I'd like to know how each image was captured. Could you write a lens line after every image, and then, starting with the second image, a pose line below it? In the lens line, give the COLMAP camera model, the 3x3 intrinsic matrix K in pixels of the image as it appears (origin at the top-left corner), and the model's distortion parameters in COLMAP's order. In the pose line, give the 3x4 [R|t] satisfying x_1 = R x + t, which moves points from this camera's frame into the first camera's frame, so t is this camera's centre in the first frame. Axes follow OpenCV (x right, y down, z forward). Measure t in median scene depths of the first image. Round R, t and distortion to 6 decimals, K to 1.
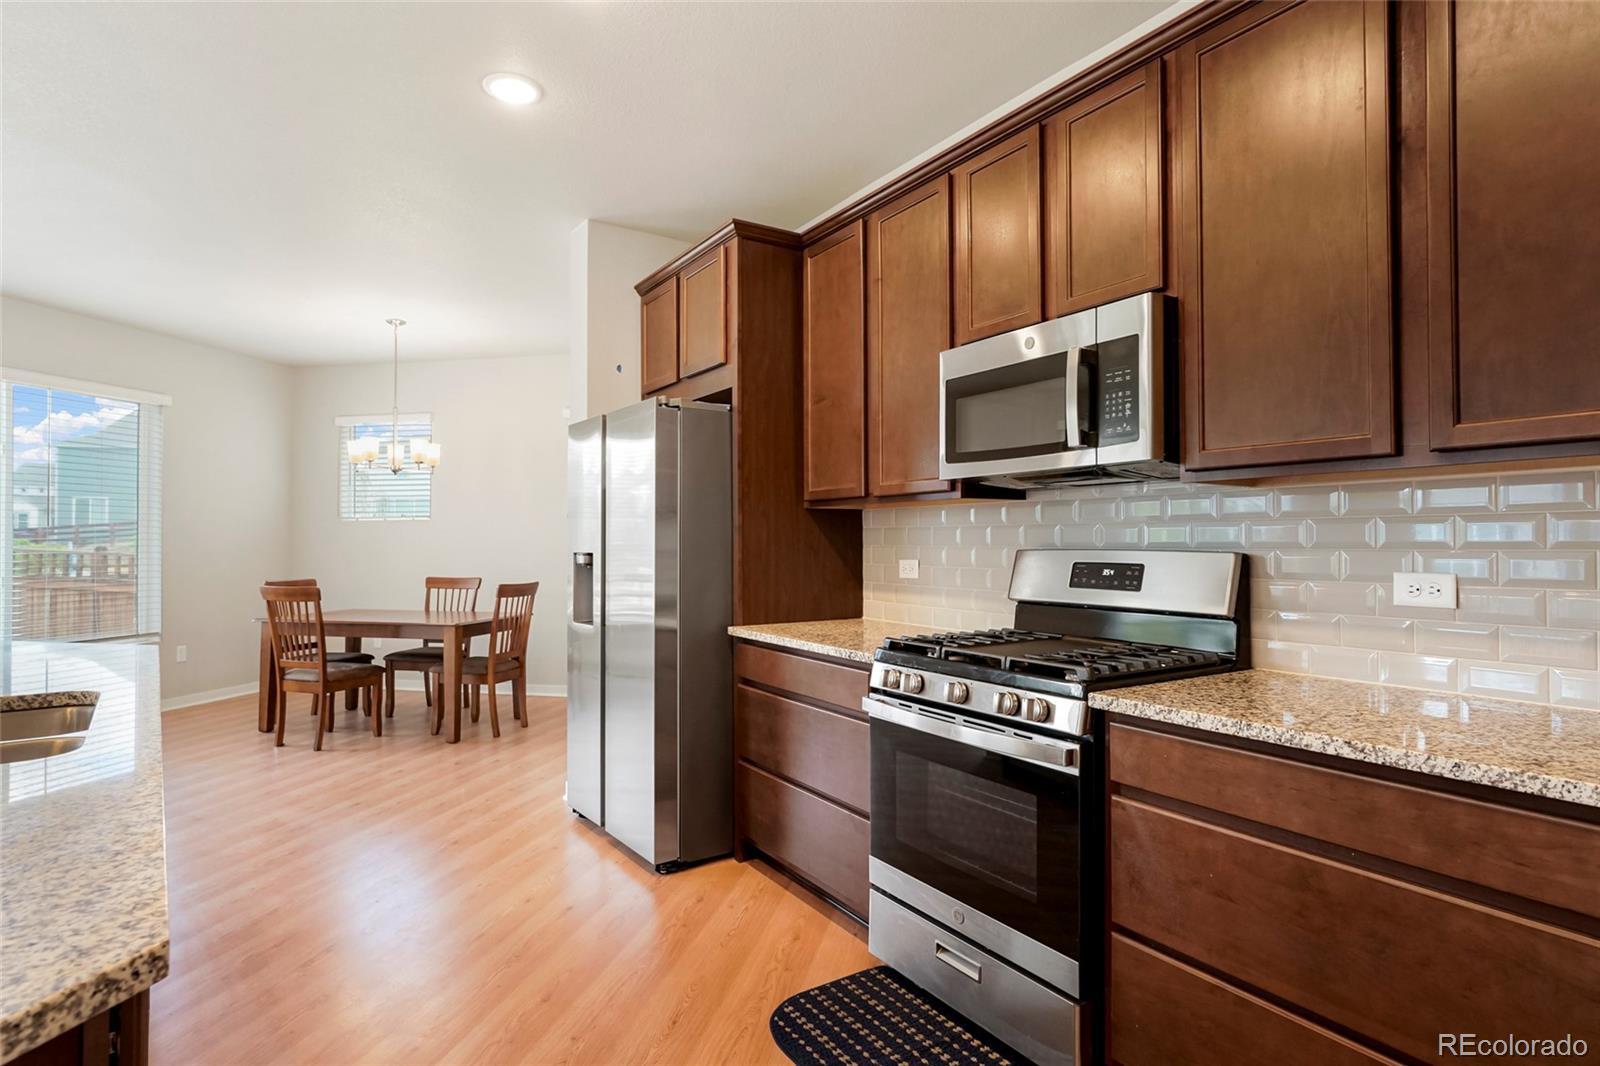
lens RADIAL K [[830.3, 0, 812.7], [0, 830.3, 536.3], [0, 0, 1]] dist [-0.005994, 0.003499]
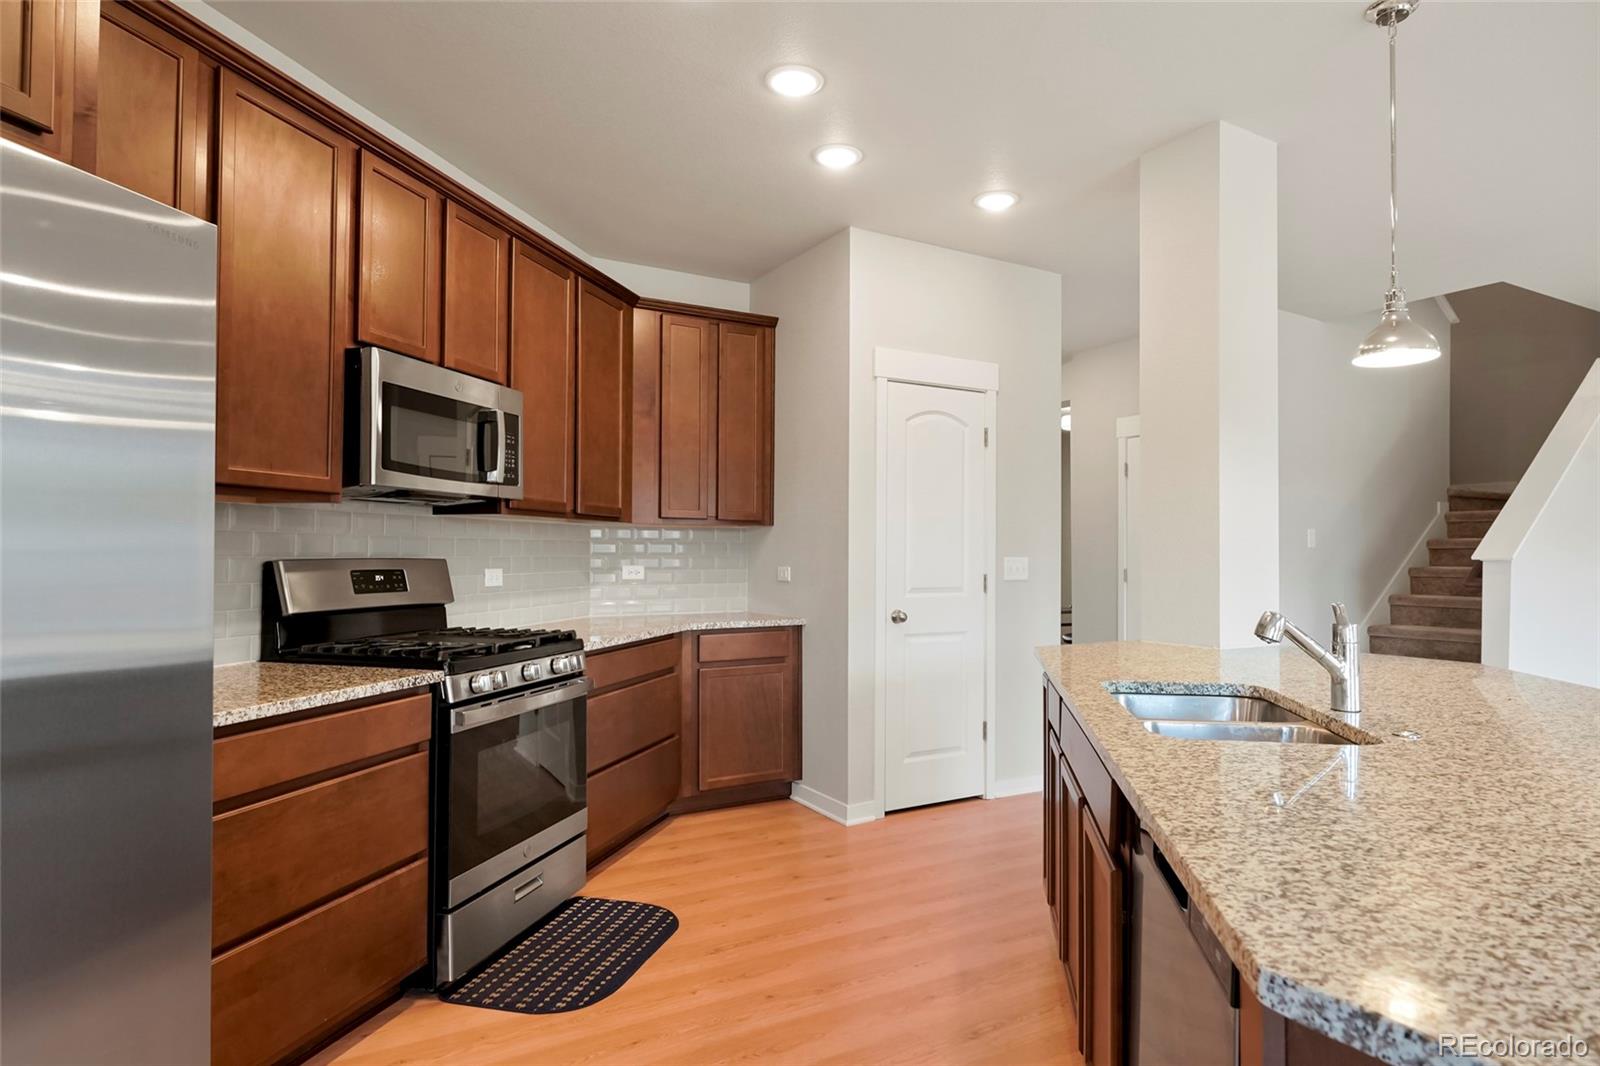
lens RADIAL K [[907.8, 0, 811.5], [0, 907.8, 544.6], [0, 0, 1]] dist [-0.004653, -0.000635]
pose [[-0.667961, 0.006216, 0.744171, -0.738389], [-0.007630, 0.999855, -0.015201, 0.008926], [-0.744158, -0.015831, -0.667817, 1.047886]]
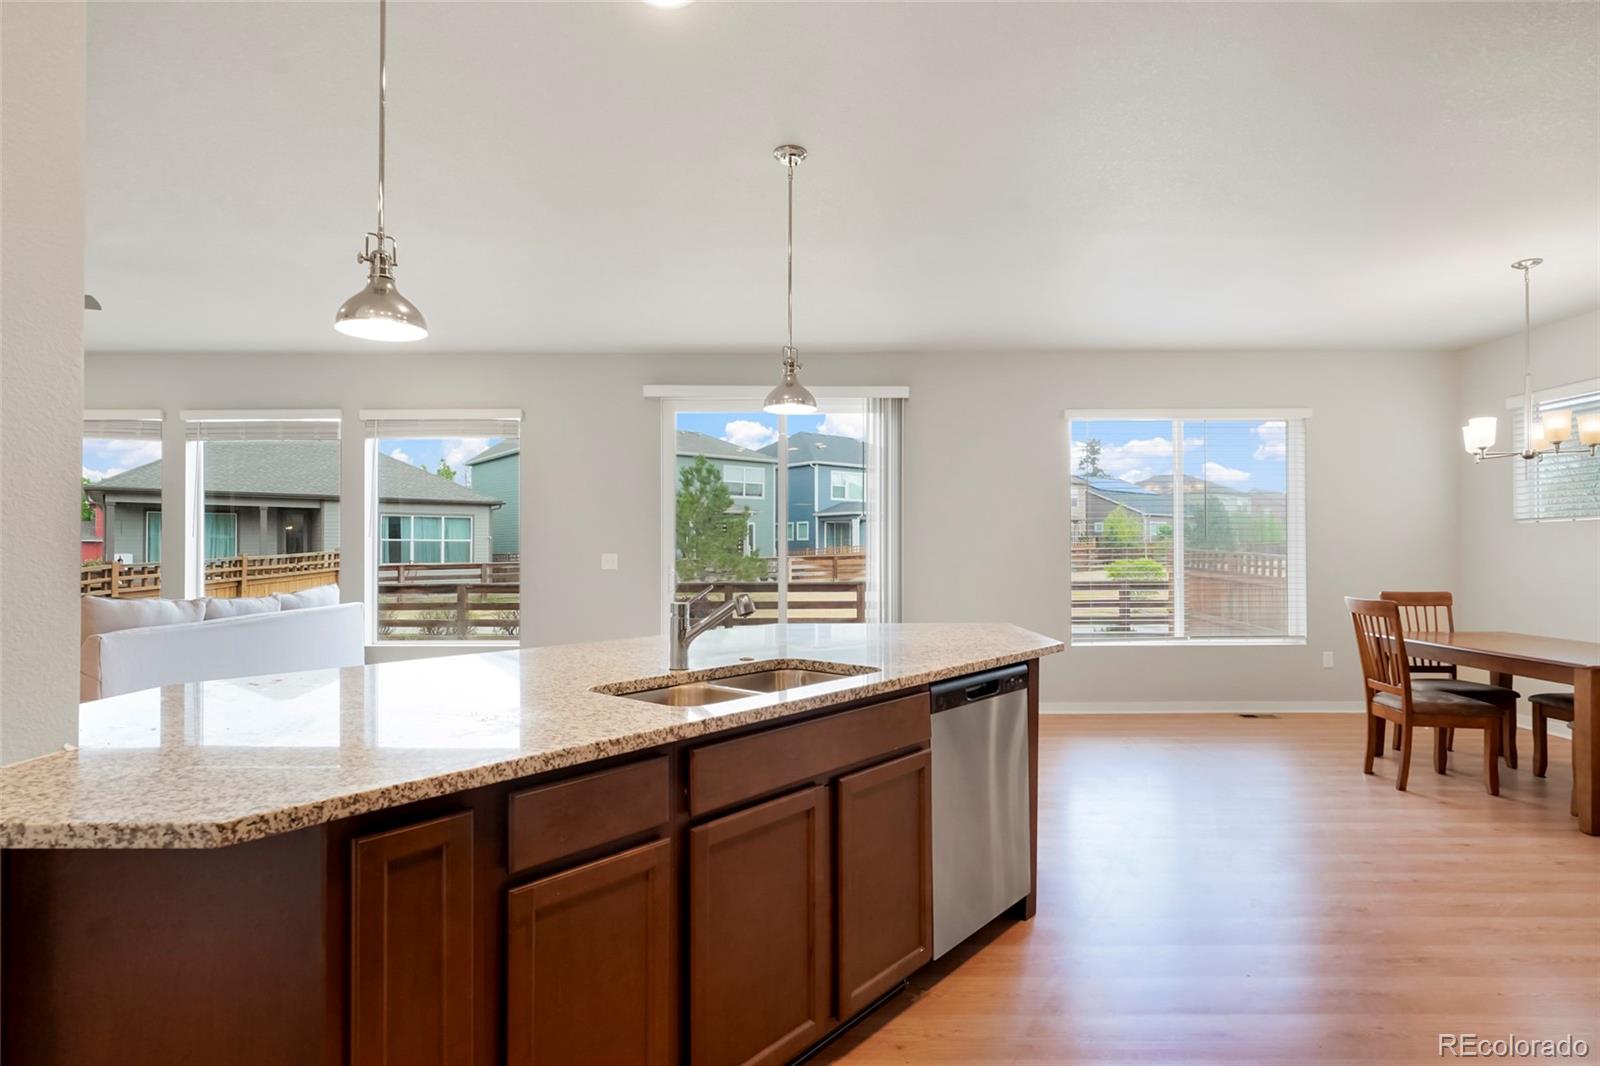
lens RADIAL K [[830.3, 0, 818.2], [0, 830.3, 544.5], [0, 0, 1]] dist [-0.005994, 0.003499]
pose [[0.220737, -0.006984, -0.975308, 0.182040], [0.009693, 0.999941, -0.004967, -0.000416], [0.975285, -0.008357, 0.220792, 0.337824]]
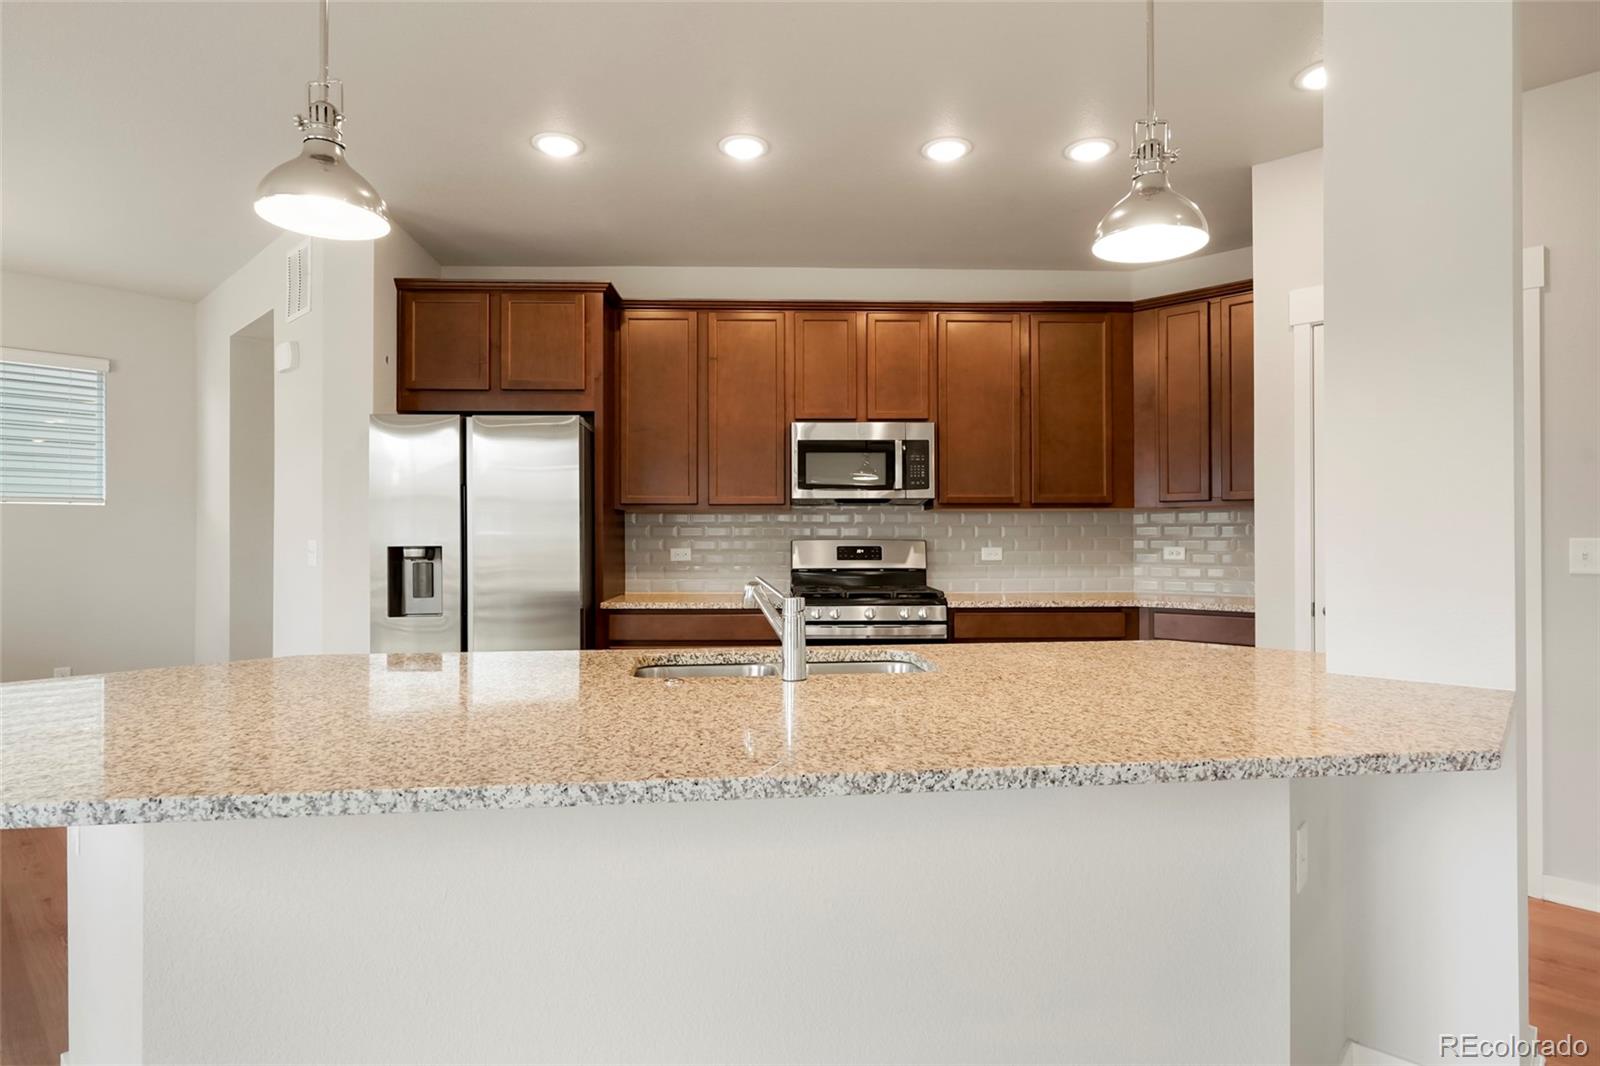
lens RADIAL K [[830.3, 0, 798.9], [0, 830.3, 537.6], [0, 0, 1]] dist [-0.005994, 0.003499]
pose [[0.532065, 0.000978, 0.846703, -1.004860], [-0.005108, 0.999985, 0.002055, 0.006499], [-0.846688, -0.005418, 0.532062, 0.076777]]
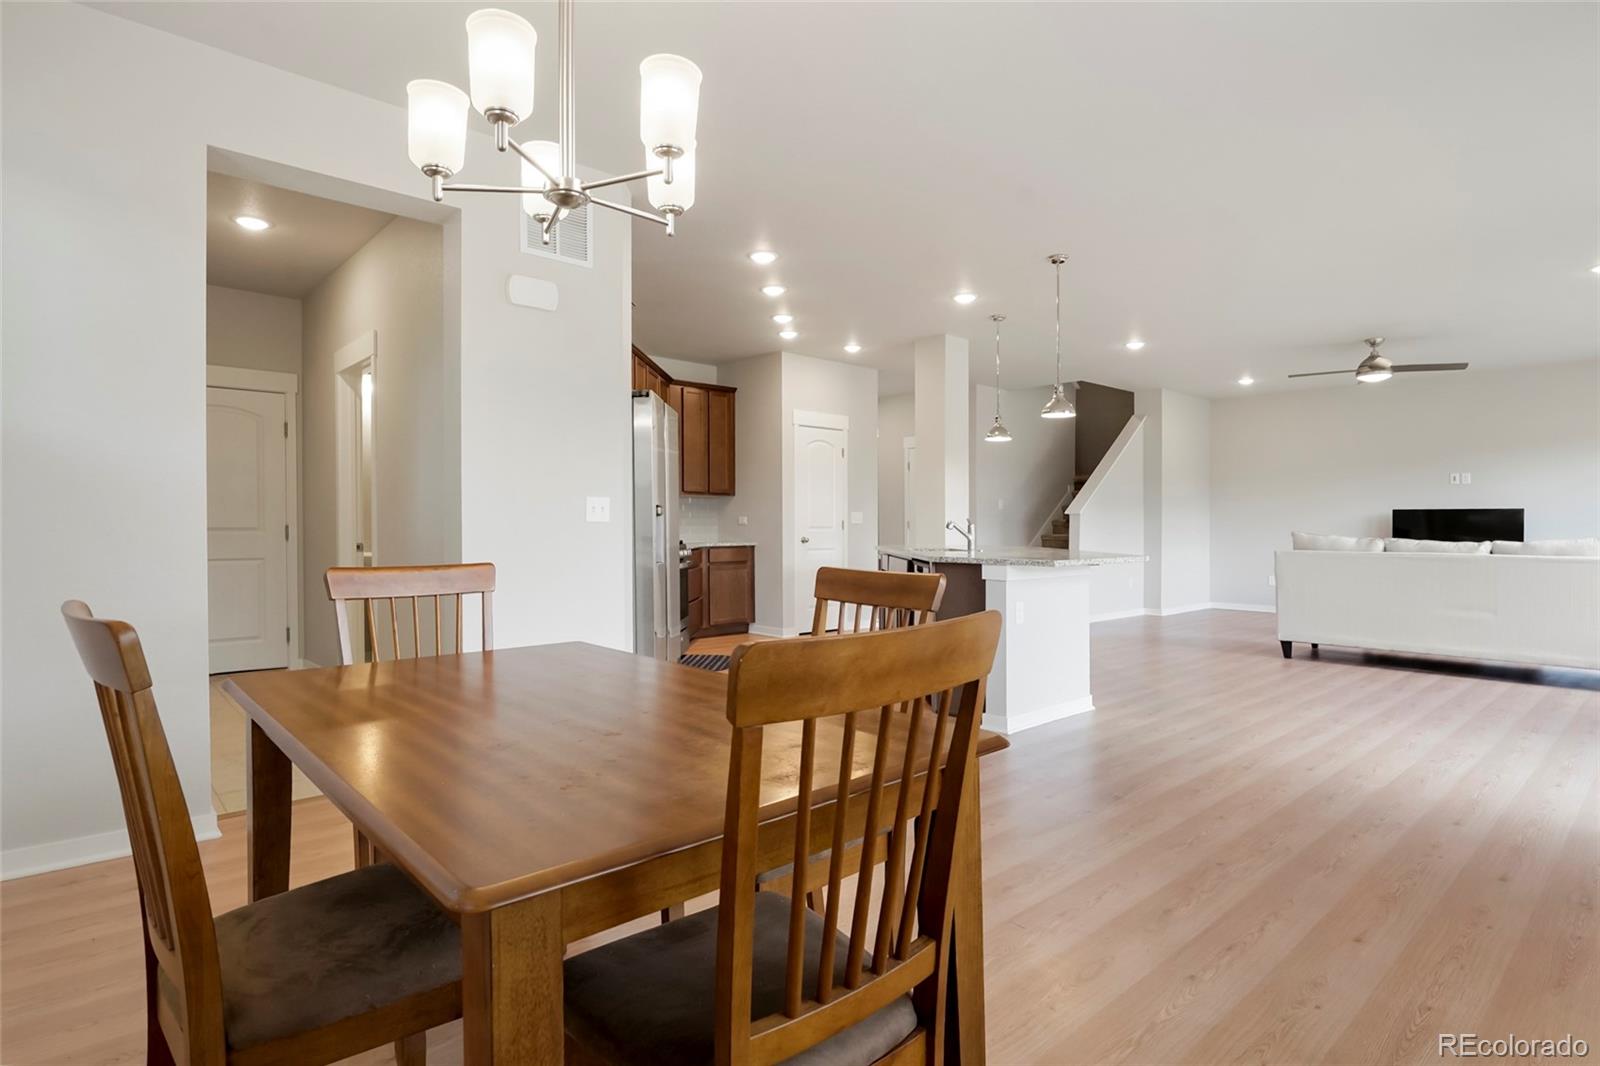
lens RADIAL K [[770.5, 0, 801.1], [0, 770.5, 523.2], [0, 0, 1]] dist [-0.002249, 0.000330]
pose [[-0.801383, -0.000286, 0.598152, -1.228805], [-0.003969, 0.999980, -0.004839, 0.054116], [-0.598139, -0.006251, -0.801368, 1.948312]]
